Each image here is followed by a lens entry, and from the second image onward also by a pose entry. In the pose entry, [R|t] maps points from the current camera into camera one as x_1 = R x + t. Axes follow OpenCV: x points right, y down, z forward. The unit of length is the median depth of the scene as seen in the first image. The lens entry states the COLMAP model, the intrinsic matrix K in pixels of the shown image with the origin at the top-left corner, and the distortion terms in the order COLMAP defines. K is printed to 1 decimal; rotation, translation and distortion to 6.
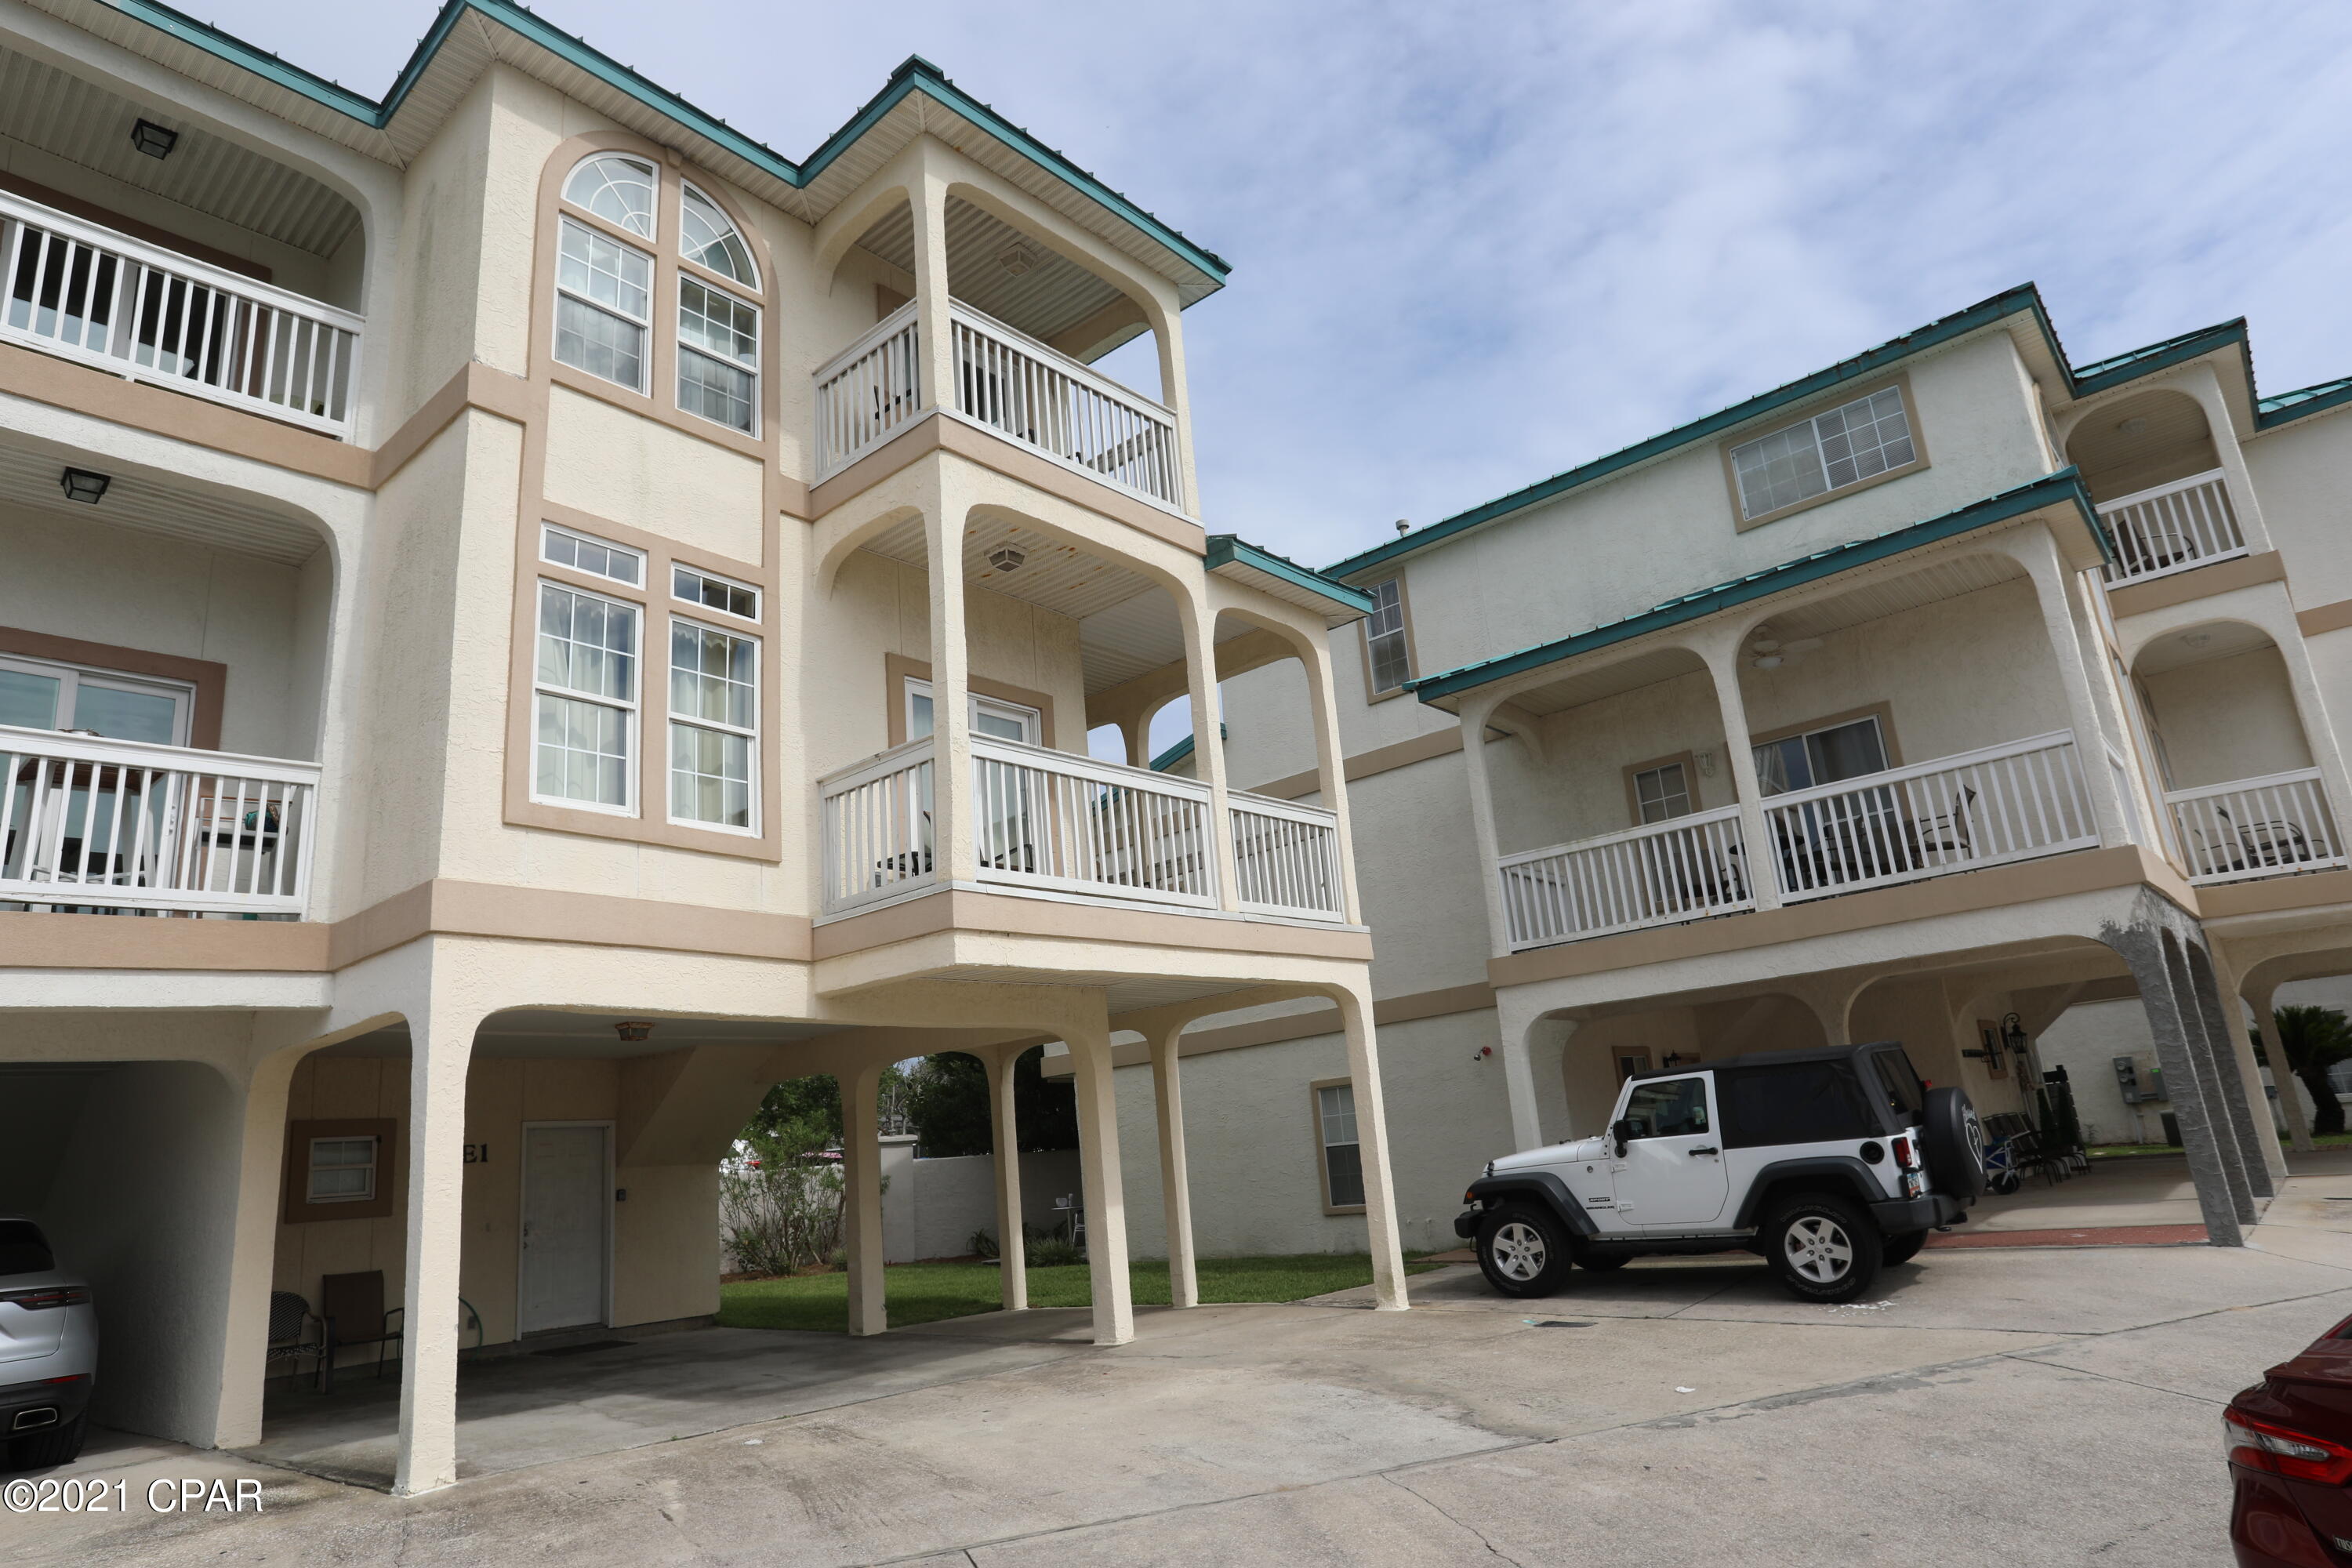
lens RADIAL K [[1376.1, 0, 1176.0], [0, 1376.1, 784.0], [0, 0, 1]] dist [-0.068236, 0.051967]
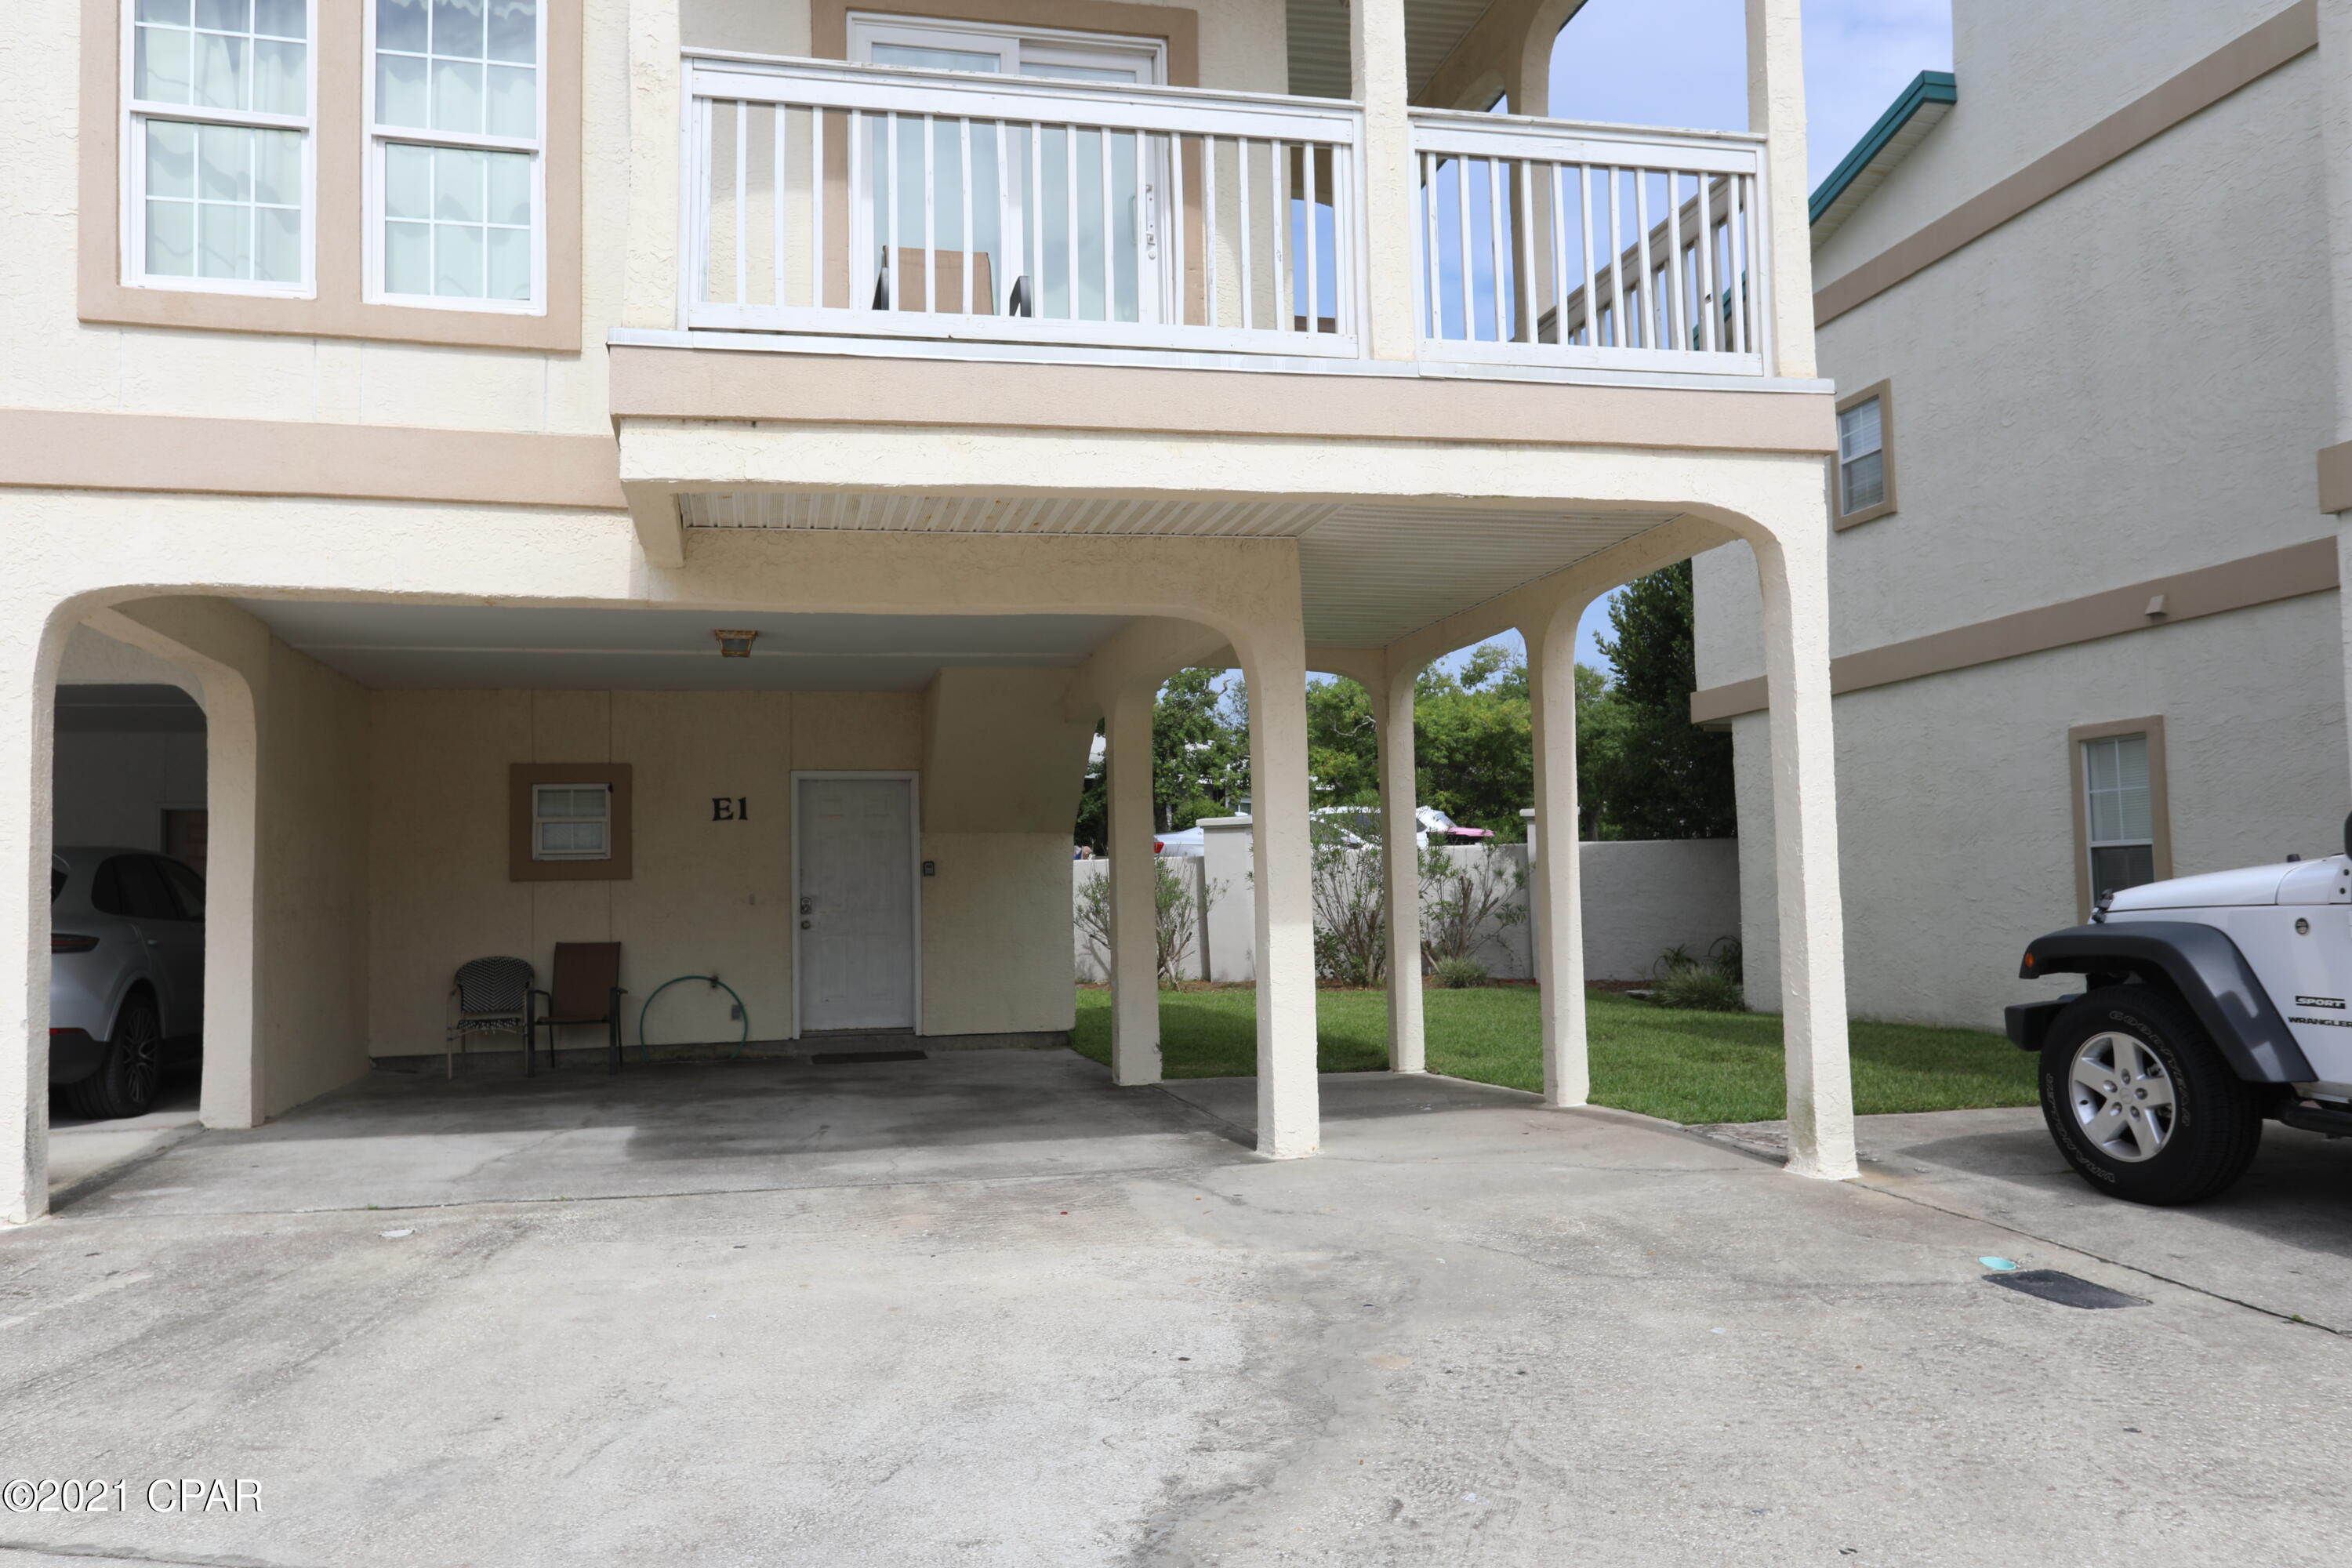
lens RADIAL K [[1718.8, 0, 1176.0], [0, 1718.8, 784.0], [0, 0, 1]] dist [-0.004856, 0.005536]
pose [[0.811112, 0.024197, -0.584391, 0.322955], [0.113219, 0.973751, 0.197462, 0.104077], [0.573829, -0.226328, 0.787081, 0.417347]]
